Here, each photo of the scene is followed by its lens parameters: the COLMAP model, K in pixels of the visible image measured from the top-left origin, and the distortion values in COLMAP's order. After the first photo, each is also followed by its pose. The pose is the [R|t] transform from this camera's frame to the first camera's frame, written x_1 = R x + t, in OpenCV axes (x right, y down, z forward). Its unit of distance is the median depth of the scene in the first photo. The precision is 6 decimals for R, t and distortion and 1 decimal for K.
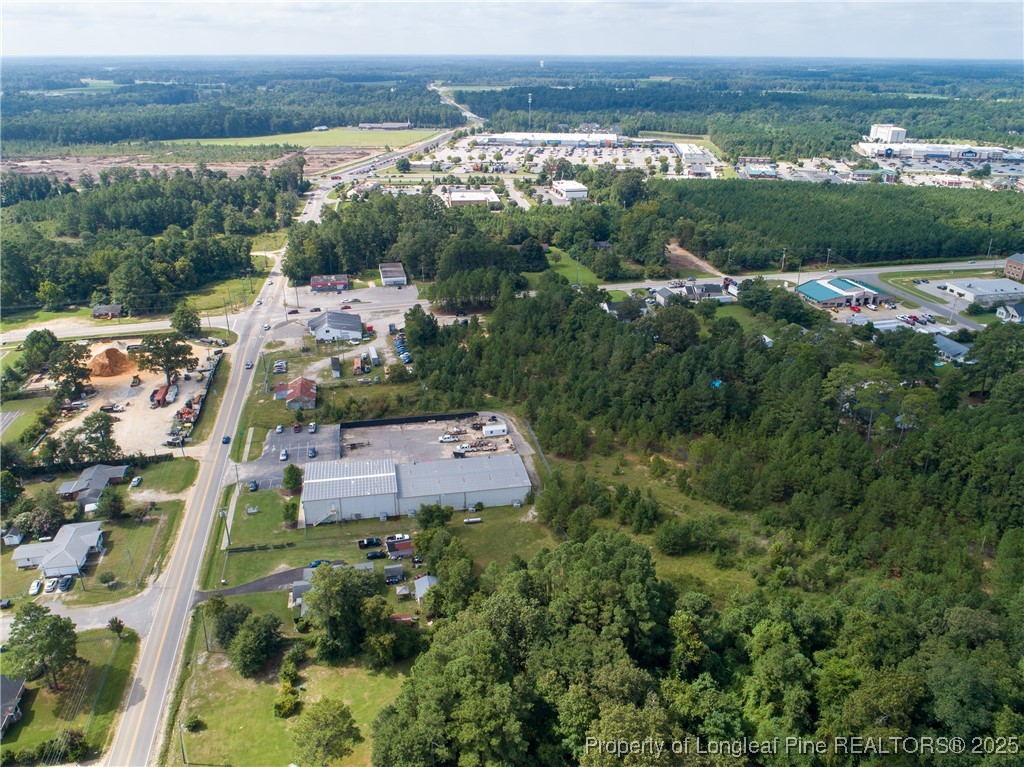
lens RADIAL K [[775.1, 0, 511.4], [0, 775.1, 389.2], [0, 0, 1]] dist [-0.021103, 0.011218]
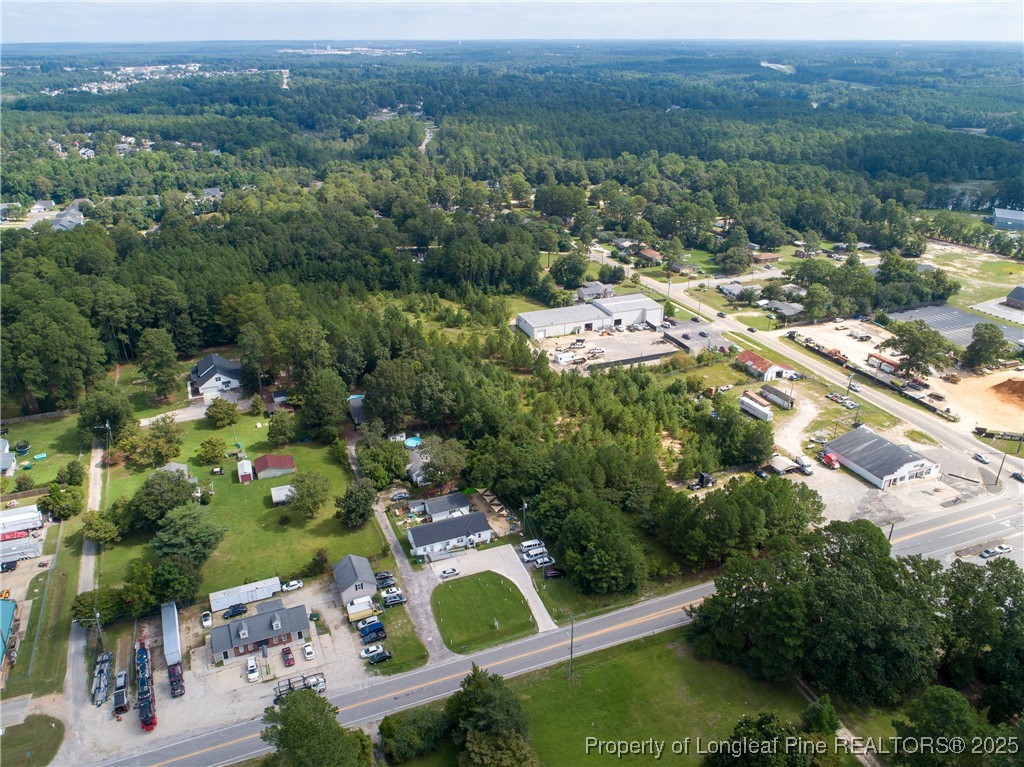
lens RADIAL K [[775.1, 0, 511.4], [0, 775.1, 389.2], [0, 0, 1]] dist [-0.021103, 0.011218]
pose [[-0.983643, 0.075225, -0.163670, 0.178849], [-0.072457, 0.666633, 0.741856, -0.550967], [0.164914, 0.741581, -0.650278, 1.248743]]
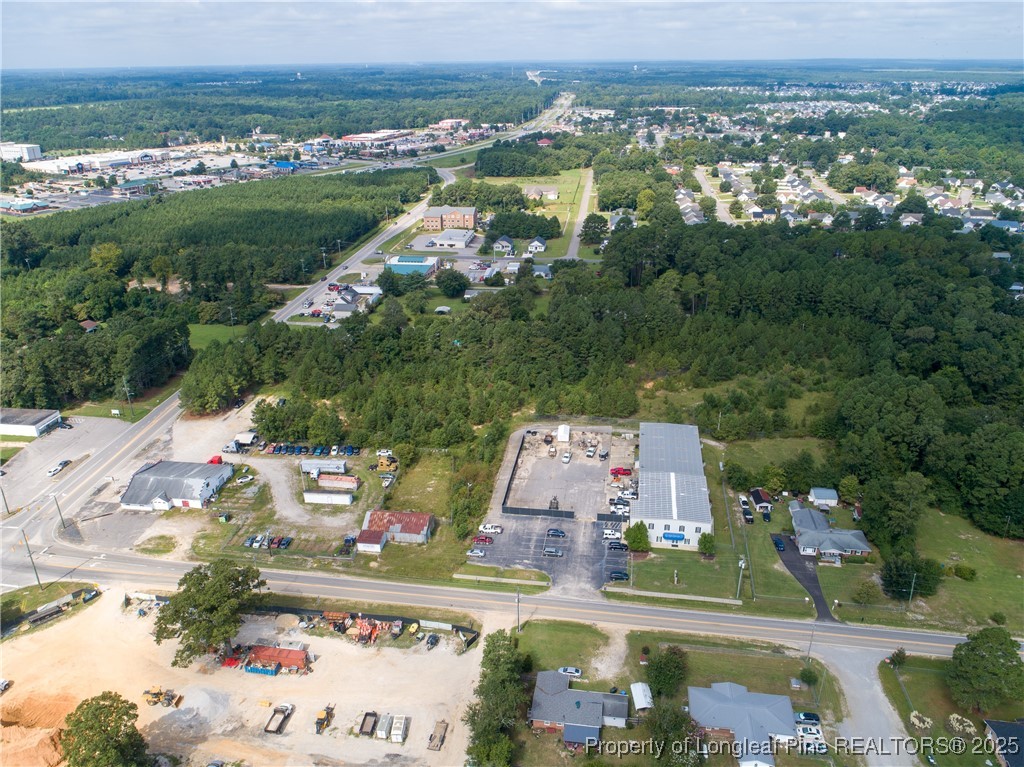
lens RADIAL K [[775.1, 0, 511.4], [0, 775.1, 389.2], [0, 0, 1]] dist [-0.021103, 0.011218]
pose [[0.339890, -0.377073, 0.861563, -0.626148], [0.386956, 0.891036, 0.237317, -0.185597], [-0.857170, 0.252725, 0.448765, 0.406736]]
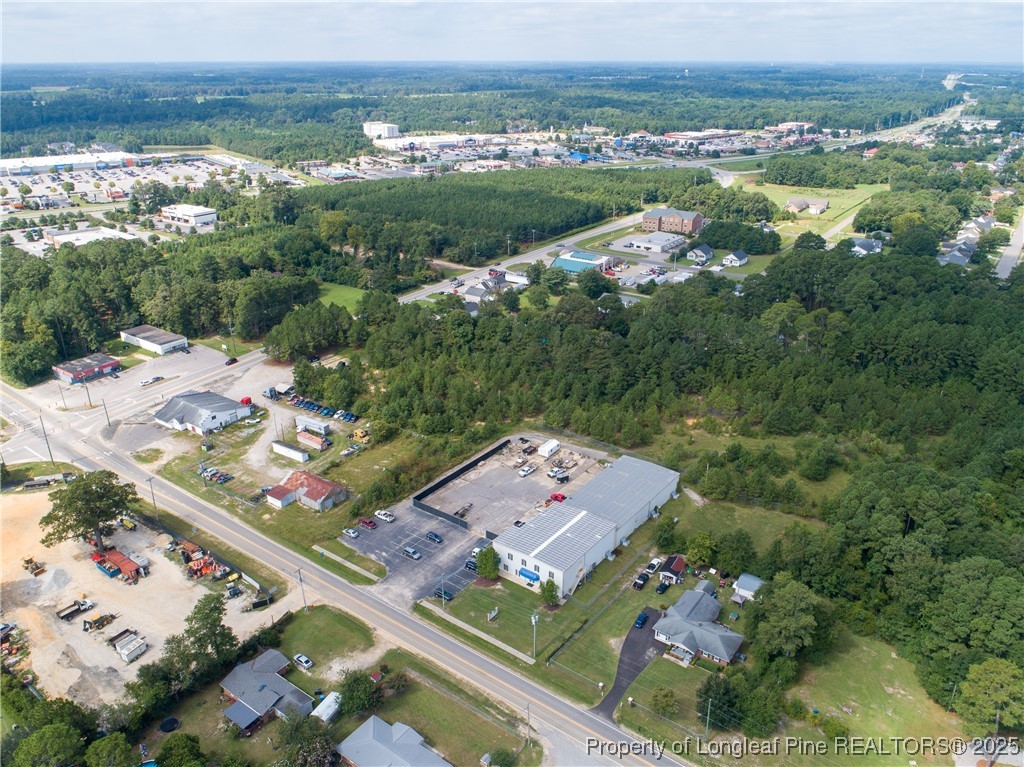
lens RADIAL K [[775.1, 0, 511.4], [0, 775.1, 389.2], [0, 0, 1]] dist [-0.021103, 0.011218]
pose [[0.738613, -0.269222, 0.618038, -0.441313], [0.272369, 0.957811, 0.091724, -0.082745], [-0.616657, 0.100586, 0.780779, 0.183677]]
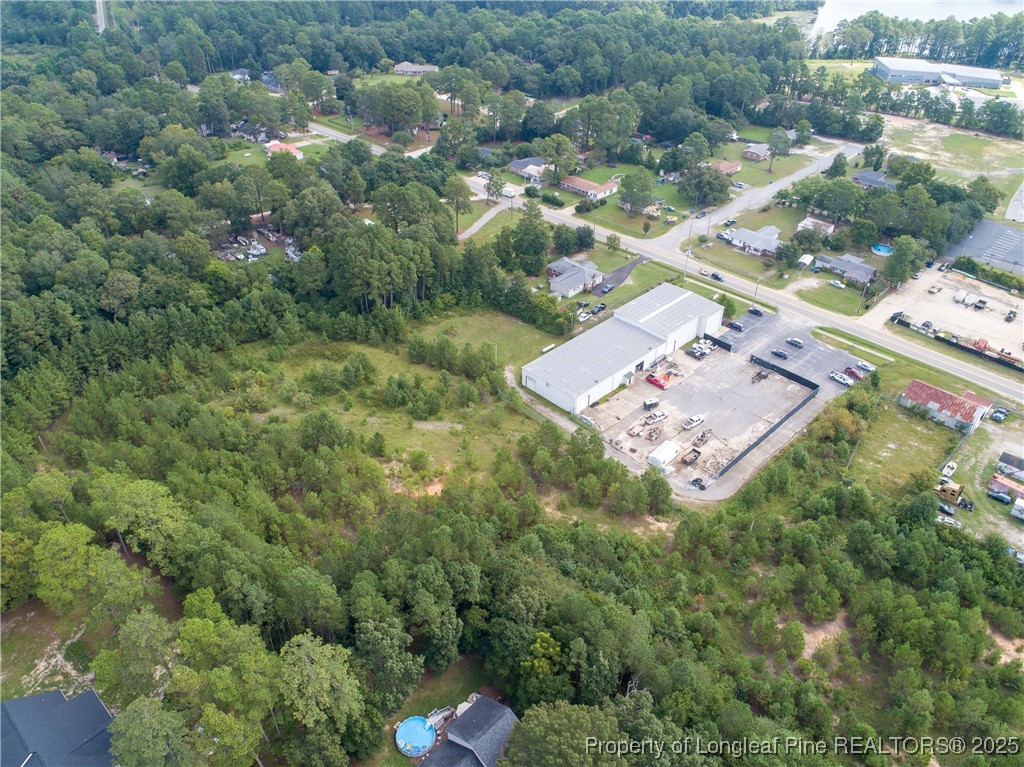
lens RADIAL K [[775.1, 0, 511.4], [0, 775.1, 389.2], [0, 0, 1]] dist [-0.021103, 0.011218]
pose [[-0.834246, 0.322514, -0.447235, 0.268860], [-0.222410, 0.545368, 0.808151, -0.357627], [0.504547, 0.773666, -0.383240, 0.800133]]
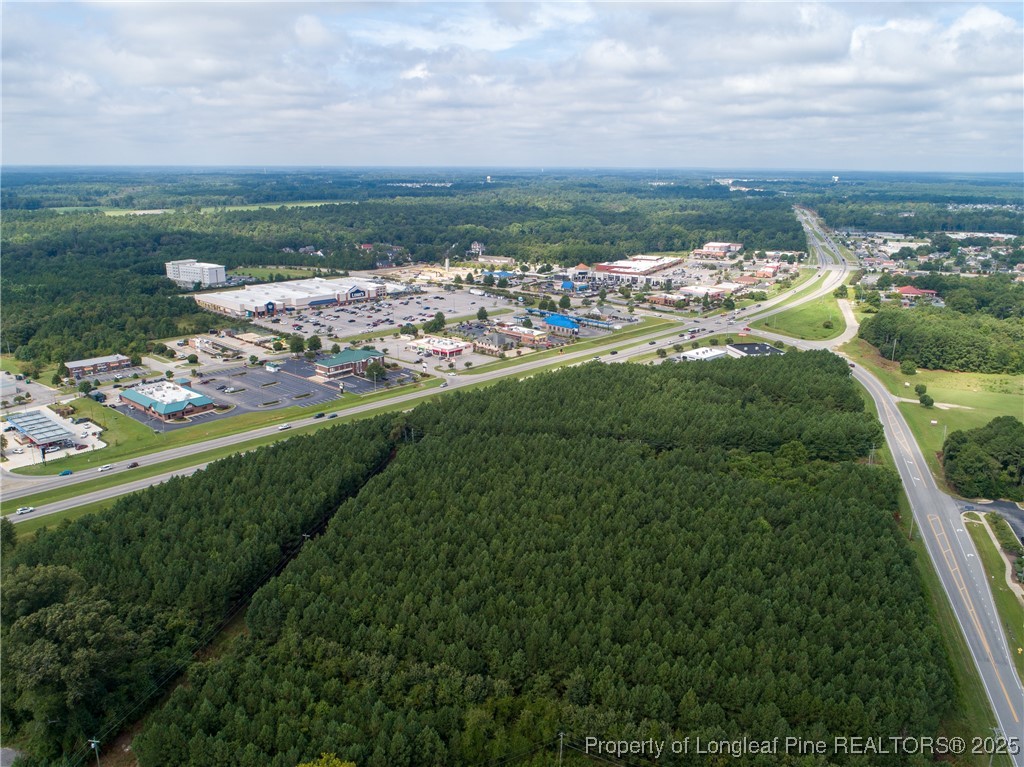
lens RADIAL K [[775.1, 0, 511.4], [0, 775.1, 389.2], [0, 0, 1]] dist [-0.021103, 0.011218]
pose [[0.517604, -0.239161, 0.821516, 0.055502], [0.337723, 0.939289, 0.060661, -0.496469], [-0.786148, 0.246046, 0.566950, 1.099897]]
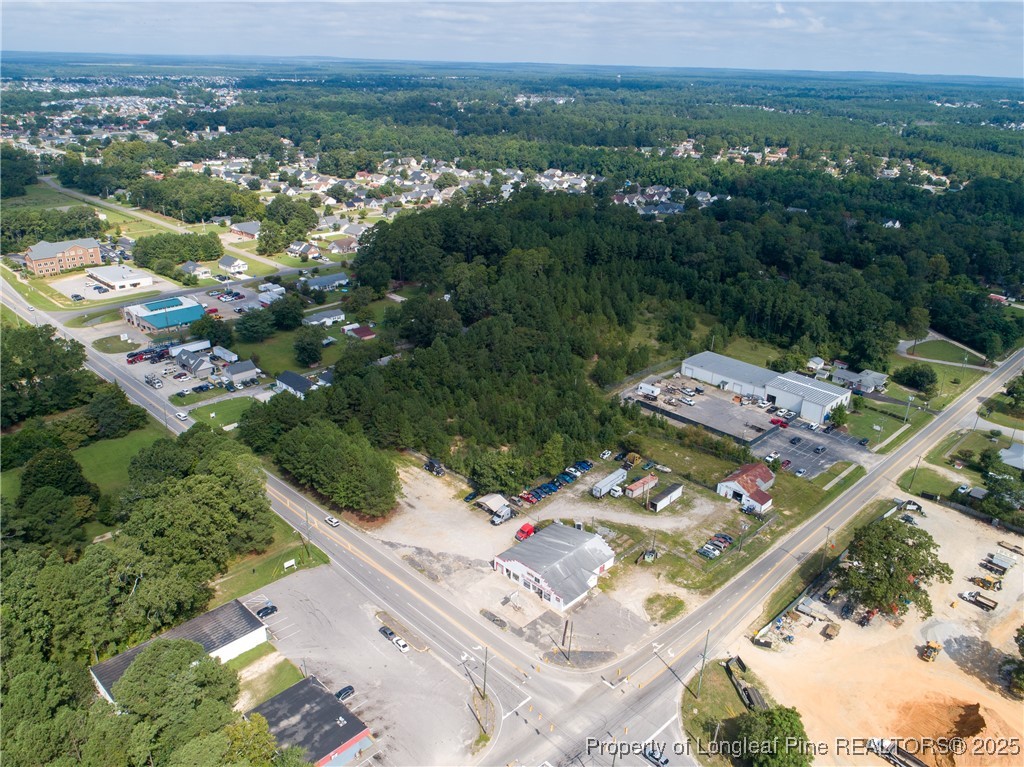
lens RADIAL K [[775.1, 0, 511.4], [0, 775.1, 389.2], [0, 0, 1]] dist [-0.021103, 0.011218]
pose [[-0.549611, -0.343555, 0.761510, -0.549079], [0.313094, 0.760387, 0.569021, -0.465968], [-0.774532, 0.551164, -0.310352, 1.054189]]
